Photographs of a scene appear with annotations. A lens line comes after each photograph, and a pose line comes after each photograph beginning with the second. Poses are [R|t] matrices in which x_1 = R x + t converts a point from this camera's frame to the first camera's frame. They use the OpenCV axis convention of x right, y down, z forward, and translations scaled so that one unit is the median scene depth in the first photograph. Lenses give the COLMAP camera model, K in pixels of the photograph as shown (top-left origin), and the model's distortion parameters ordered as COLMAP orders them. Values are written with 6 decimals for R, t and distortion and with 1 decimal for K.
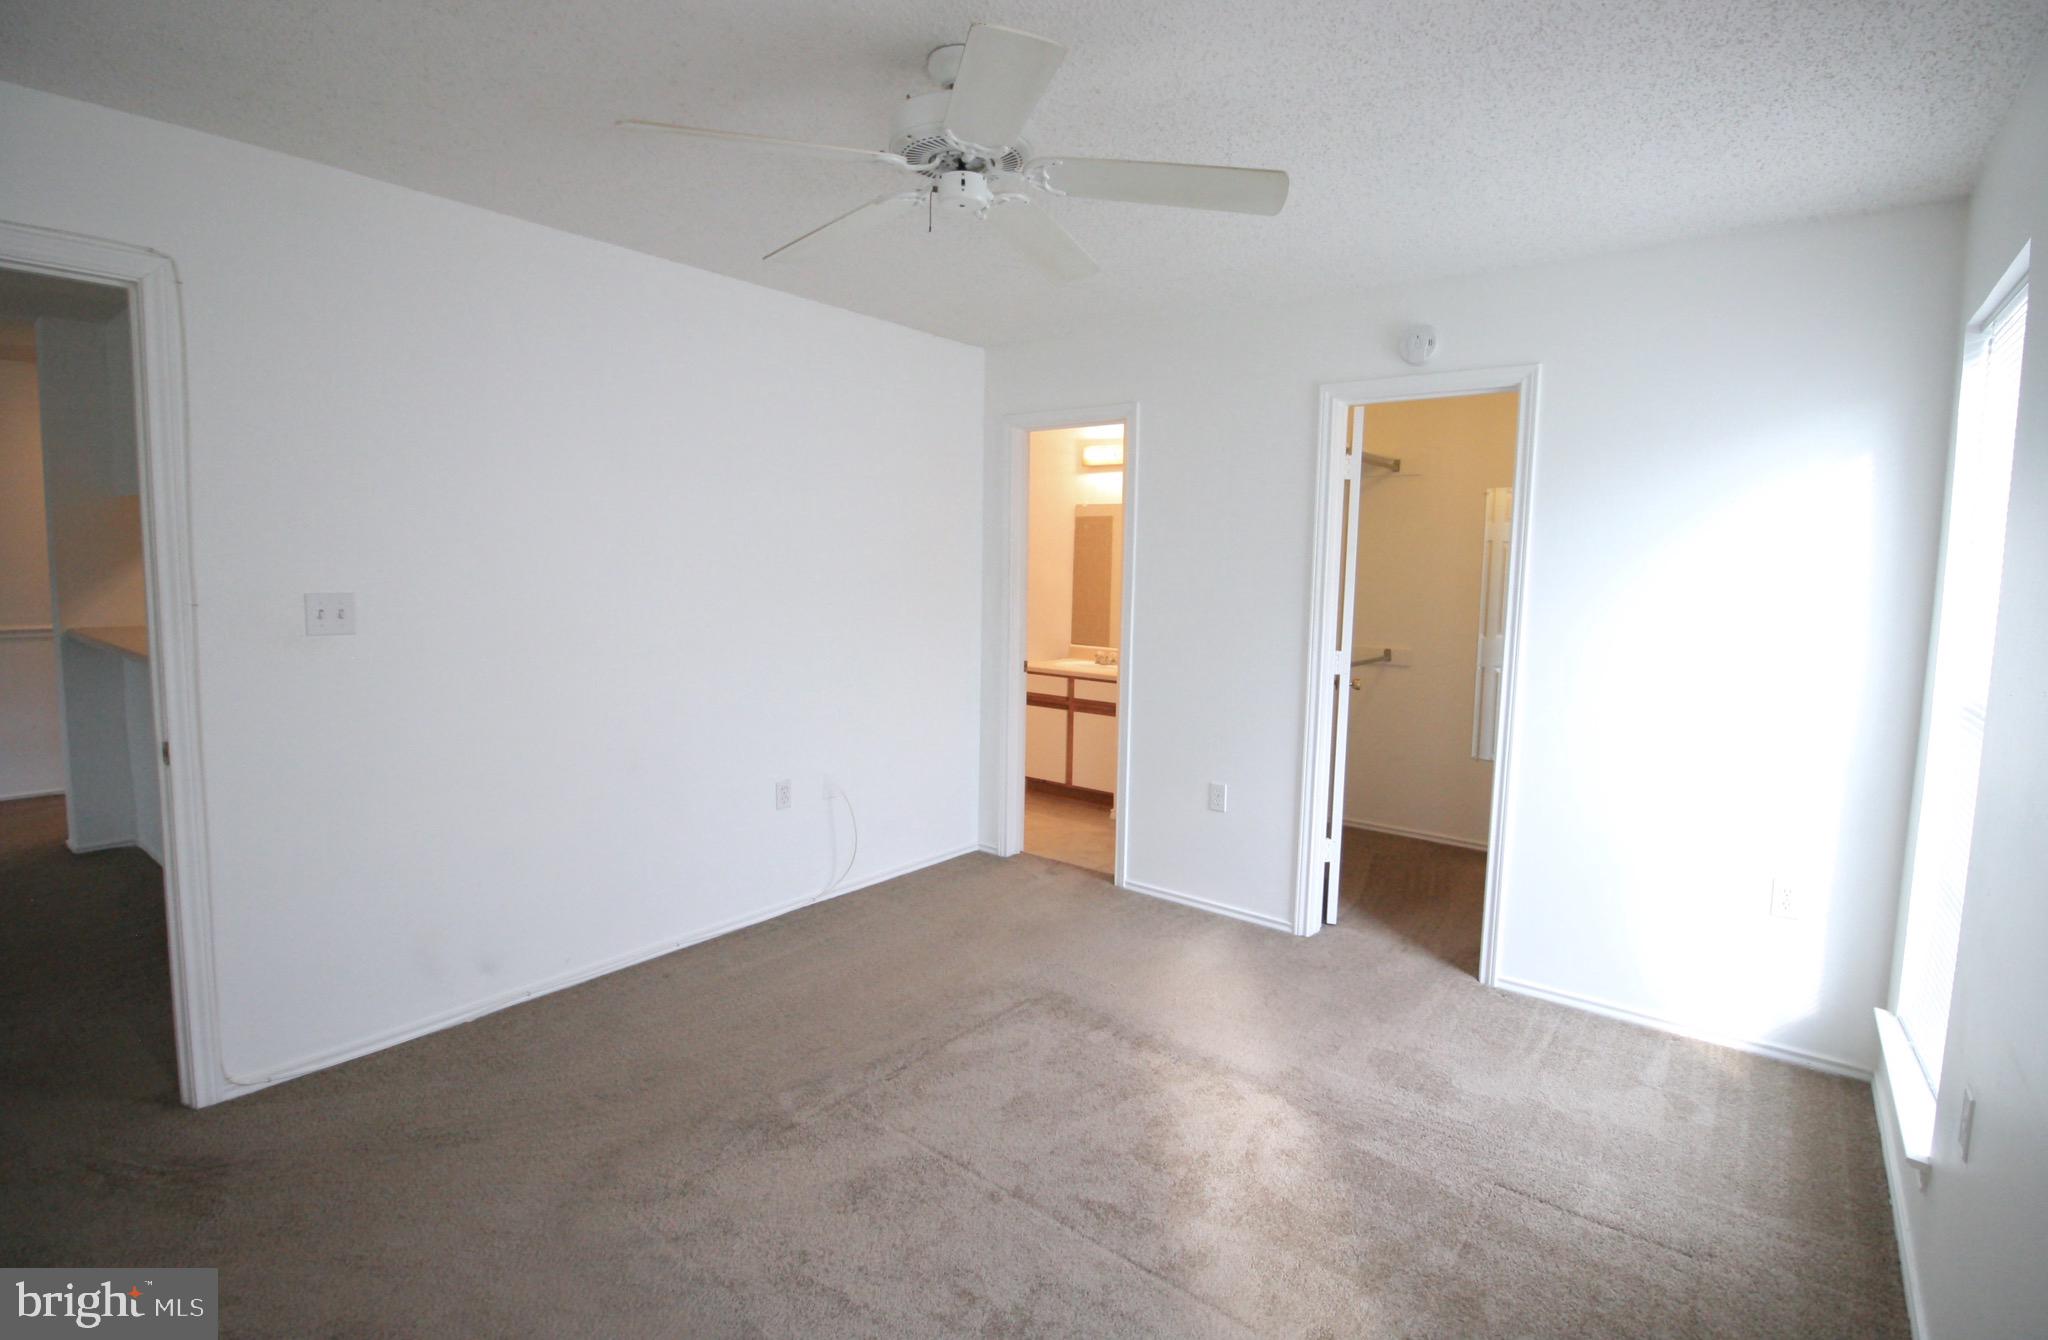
lens RADIAL K [[956.8, 0, 1031.7], [0, 956.8, 654.8], [0, 0, 1]] dist [0.003954, -0.018455]
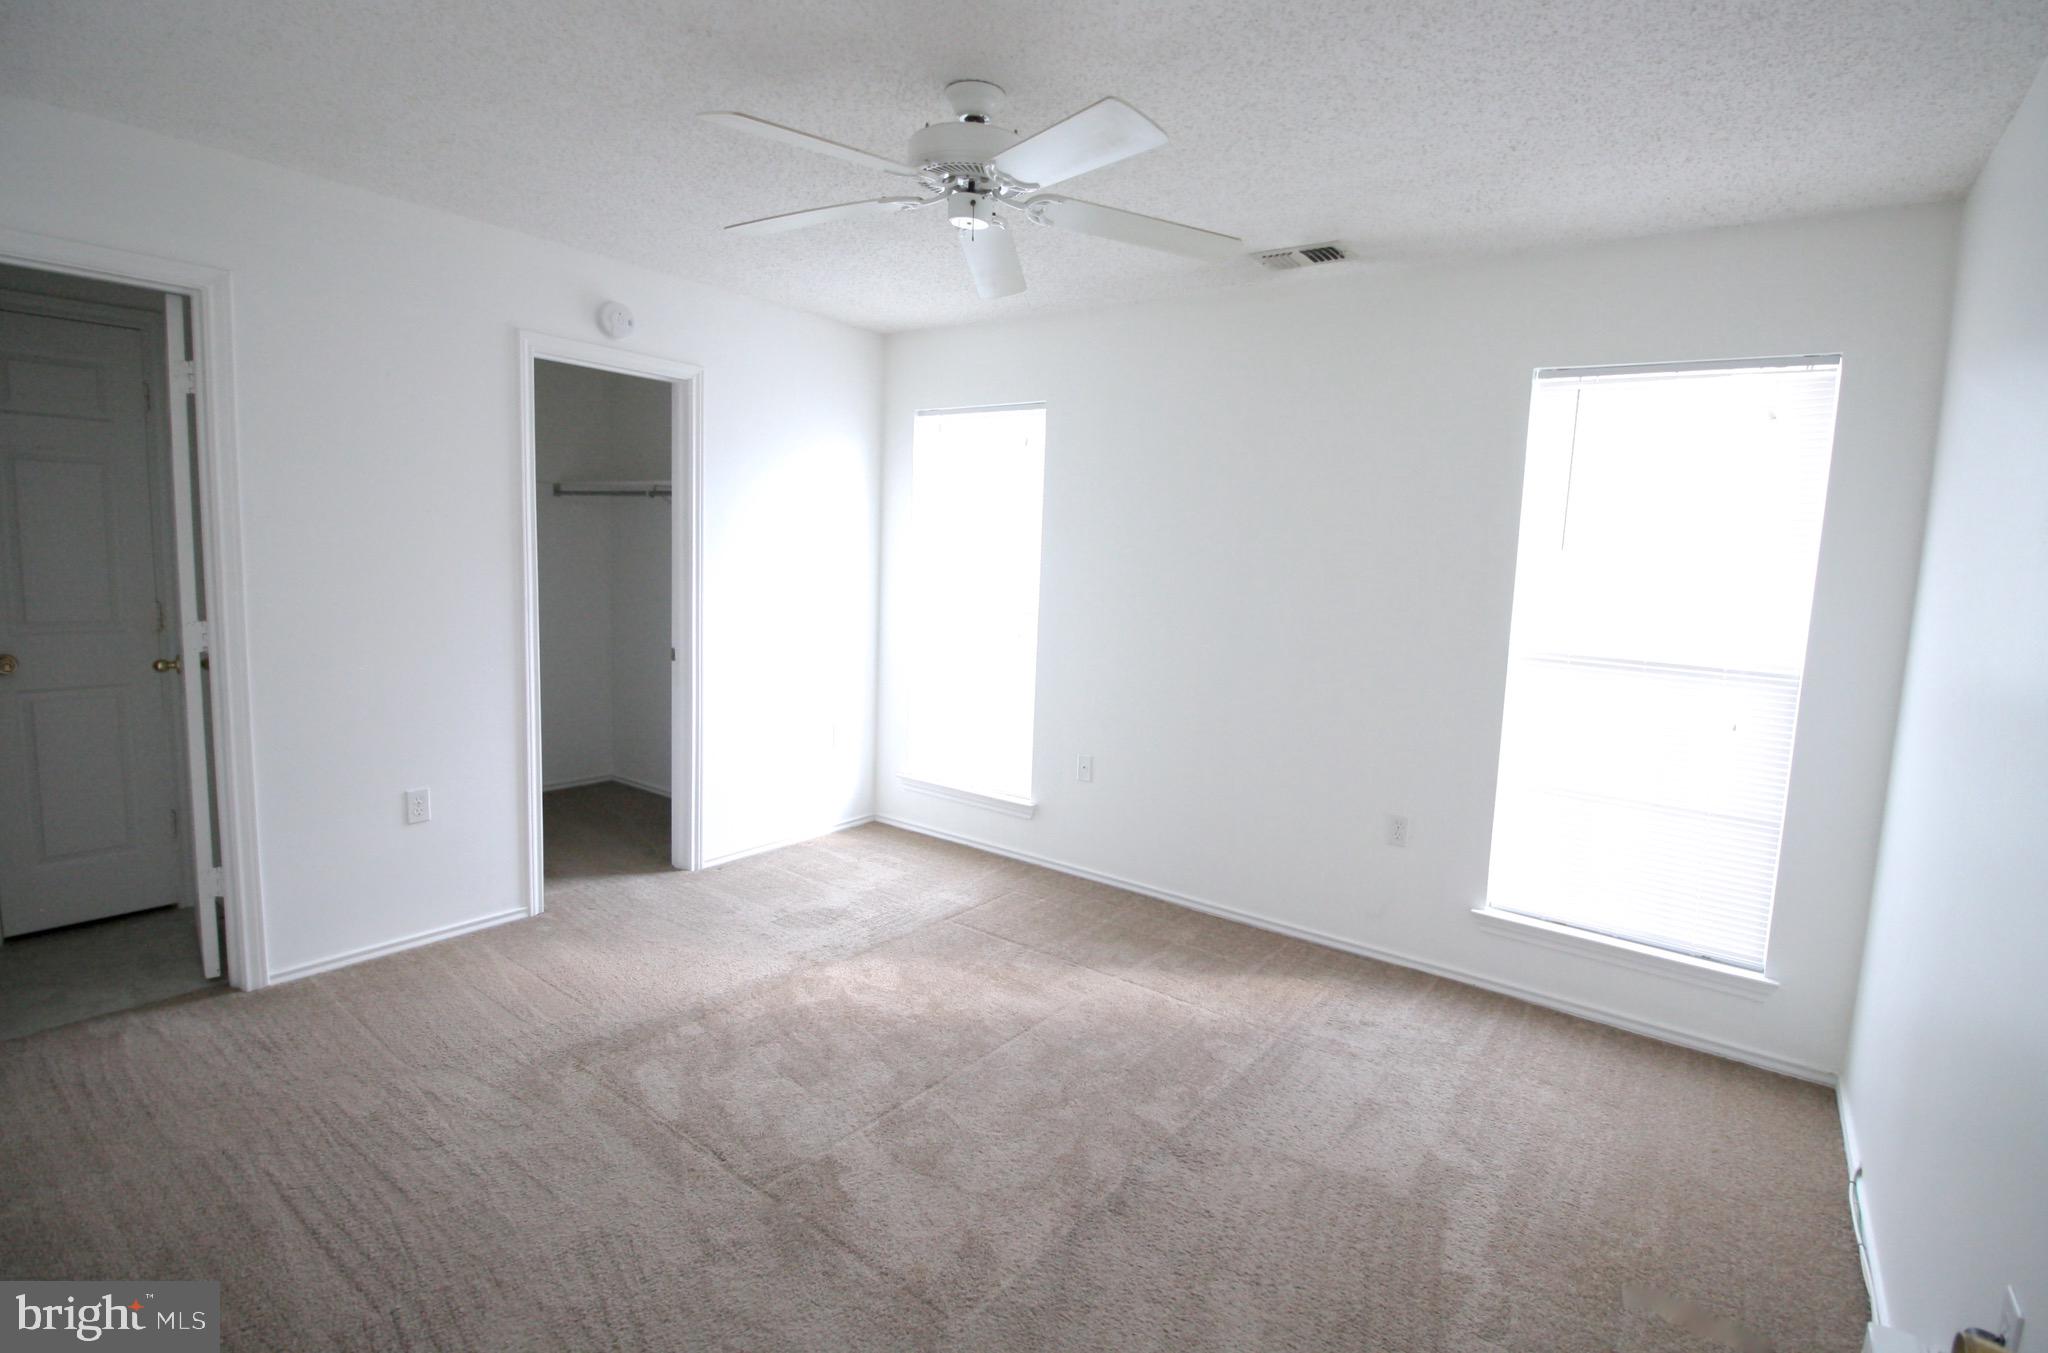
lens RADIAL K [[981.1, 0, 1038.9], [0, 981.1, 672.8], [0, 0, 1]] dist [0.001891, -0.010140]
pose [[-0.035164, -0.145249, 0.988770, -0.859670], [0.053952, 0.987663, 0.147005, -0.079317], [-0.997924, 0.058515, -0.026893, 0.656691]]
